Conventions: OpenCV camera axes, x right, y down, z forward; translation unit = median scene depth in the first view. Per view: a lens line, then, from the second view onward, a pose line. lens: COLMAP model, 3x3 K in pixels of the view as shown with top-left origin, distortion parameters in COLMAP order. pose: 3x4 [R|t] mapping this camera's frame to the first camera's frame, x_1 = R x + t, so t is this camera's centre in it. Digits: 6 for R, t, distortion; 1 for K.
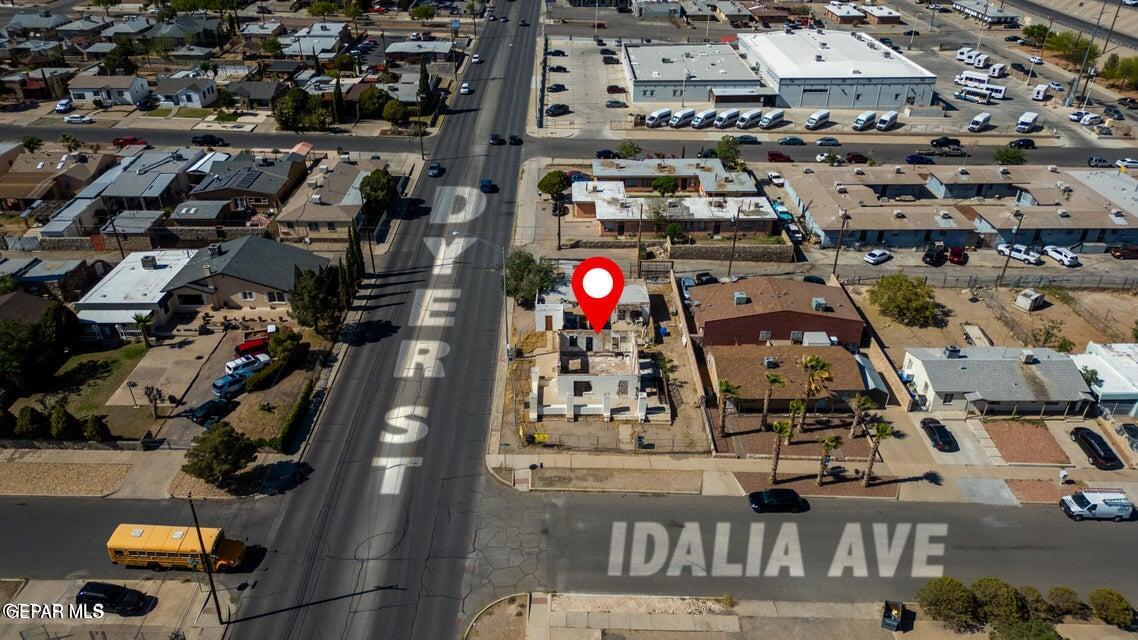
lens RADIAL K [[795.9, 0, 569.0], [0, 795.9, 320.0], [0, 0, 1]] dist [0.070511, -0.065055]
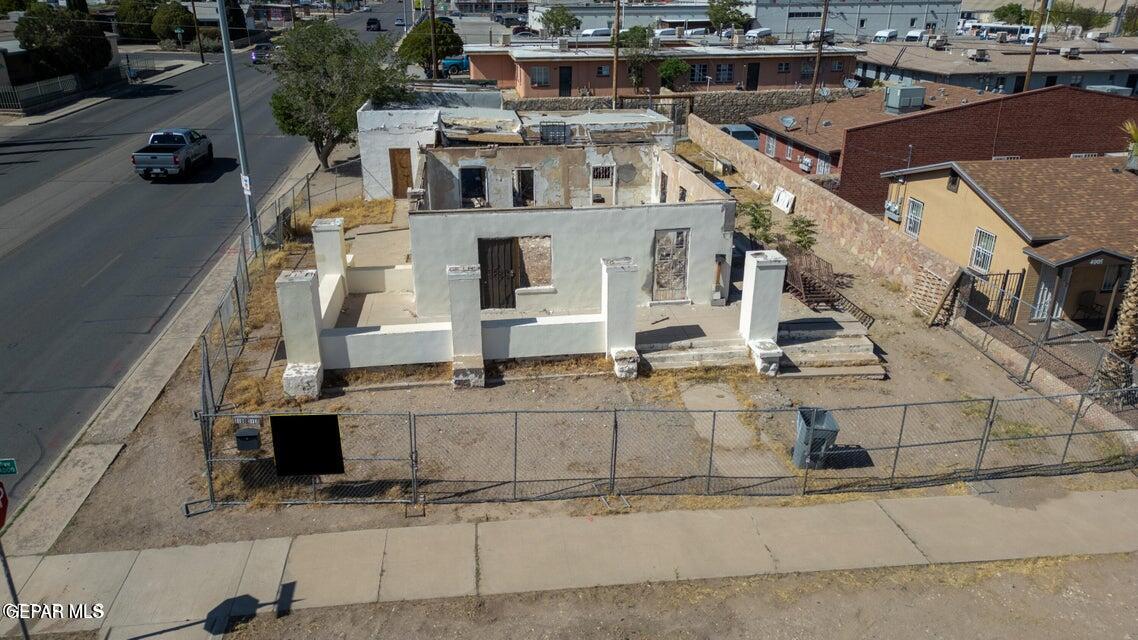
lens RADIAL K [[795.9, 0, 569.0], [0, 795.9, 320.0], [0, 0, 1]] dist [0.070511, -0.065055]
pose [[0.991963, -0.052084, 0.115315, 0.004551], [0.067738, 0.988351, -0.136284, 0.141086], [-0.106874, 0.143000, 0.983936, 0.764438]]
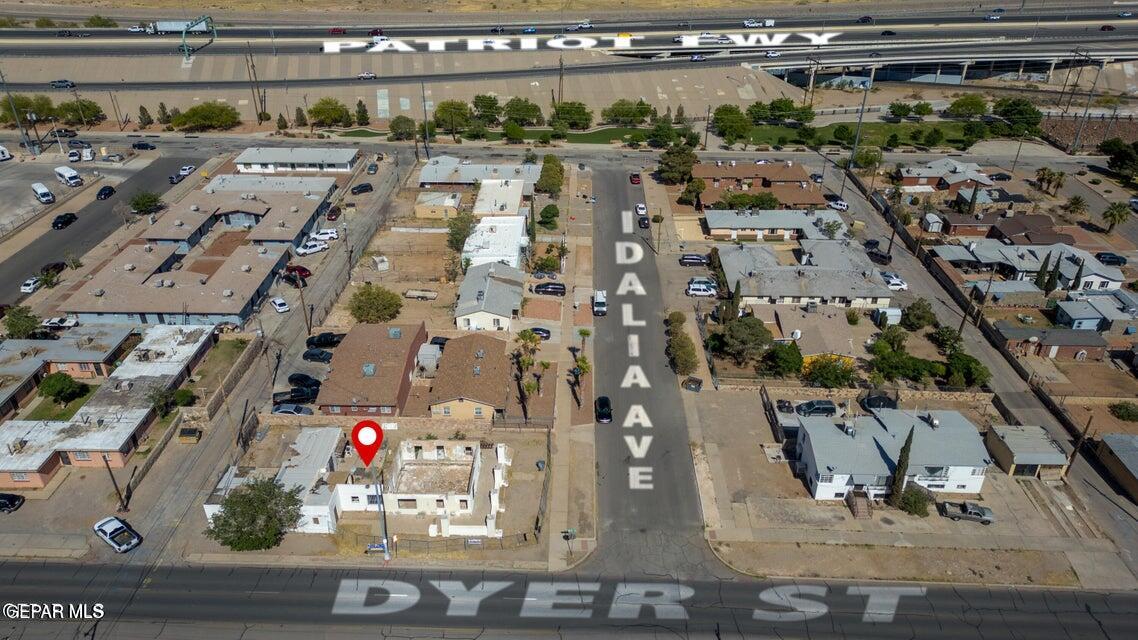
lens RADIAL K [[795.9, 0, 569.0], [0, 795.9, 320.0], [0, 0, 1]] dist [0.070511, -0.065055]
pose [[0.027299, -0.513302, 0.857774, -0.772907], [0.506016, 0.747127, 0.430986, -0.472649], [-0.862092, 0.422282, 0.280135, 0.522357]]
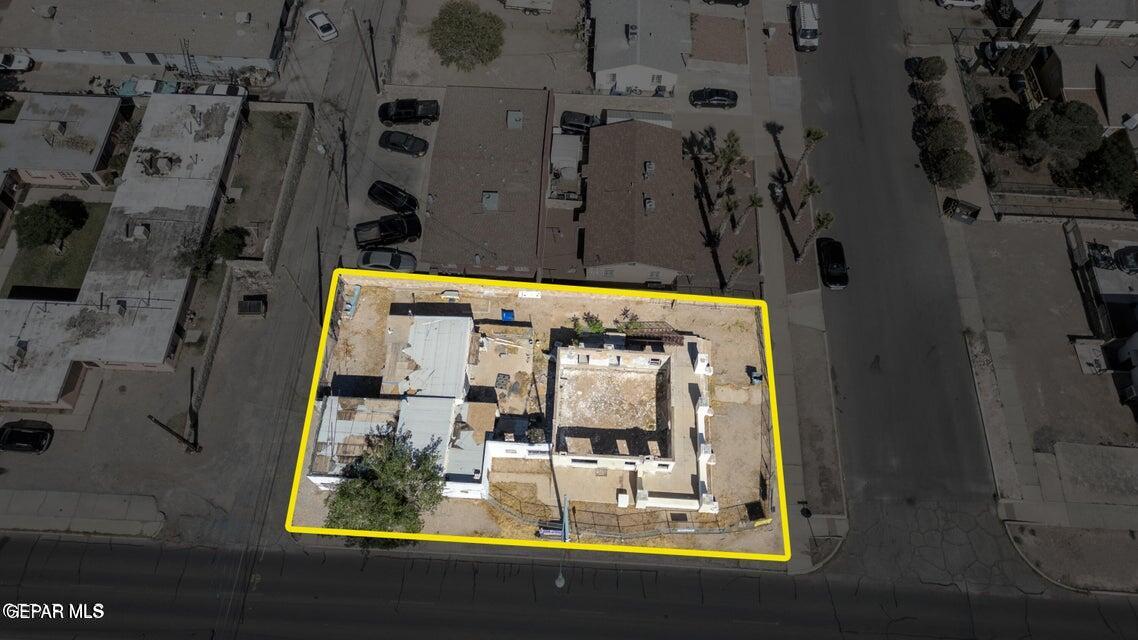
lens RADIAL K [[795.9, 0, 569.0], [0, 795.9, 320.0], [0, 0, 1]] dist [0.070511, -0.065055]
pose [[0.057897, -0.895793, 0.440685, -0.222312], [0.507863, 0.406466, 0.759513, -0.575113], [-0.859490, 0.179833, 0.478473, 0.728205]]
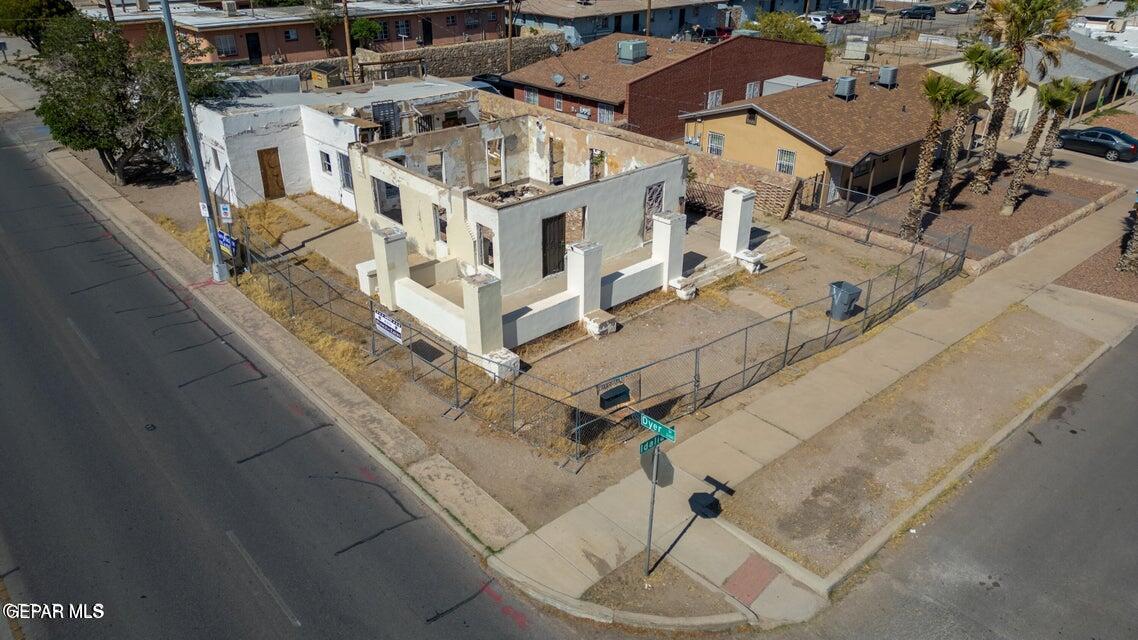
lens RADIAL K [[795.9, 0, 569.0], [0, 795.9, 320.0], [0, 0, 1]] dist [0.070511, -0.065055]
pose [[0.746893, -0.303802, 0.591486, -0.179536], [0.337257, 0.939699, 0.056785, 0.100576], [-0.573070, 0.157071, 0.804313, 0.769940]]
